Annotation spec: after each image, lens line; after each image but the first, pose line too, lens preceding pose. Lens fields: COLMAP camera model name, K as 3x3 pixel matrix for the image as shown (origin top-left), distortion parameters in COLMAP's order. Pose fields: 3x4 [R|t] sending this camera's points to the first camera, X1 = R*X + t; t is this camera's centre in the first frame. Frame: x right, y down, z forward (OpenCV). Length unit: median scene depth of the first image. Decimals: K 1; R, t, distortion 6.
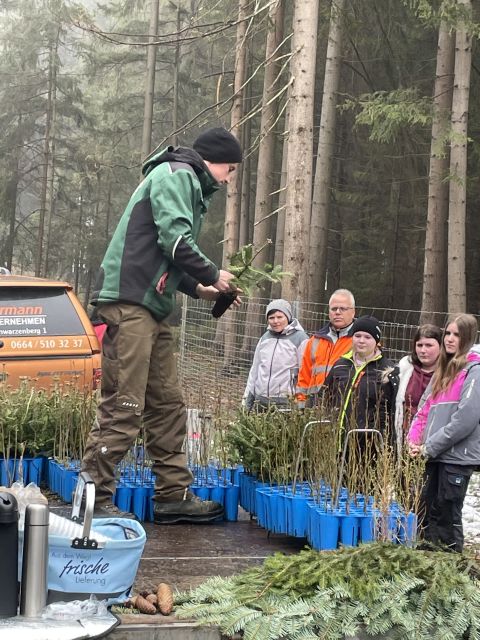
lens RADIAL K [[1583.0, 0, 239.2], [0, 1583.0, 319.9], [0, 0, 1]] dist [0.091233, 0.000000]
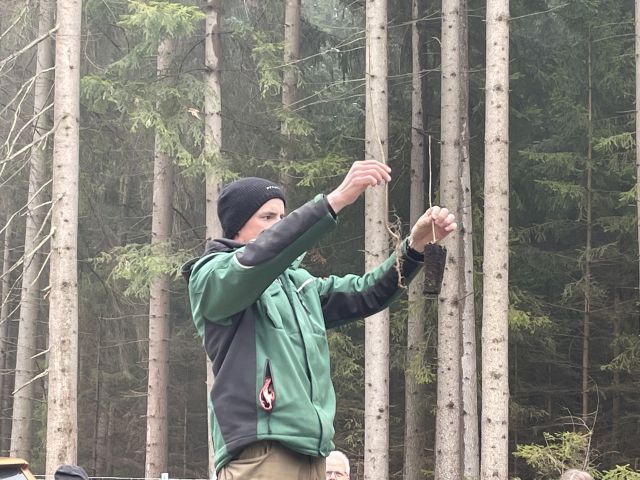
lens RADIAL K [[1583.0, 0, 320.6], [0, 1583.0, 240.8], [0, 0, 1]] dist [0.091233, 0.000000]
pose [[0.951487, -0.009306, 0.307548, -0.099333], [0.057833, 0.987136, -0.149056, -0.002035], [-0.302205, 0.159611, 0.939785, 0.106796]]
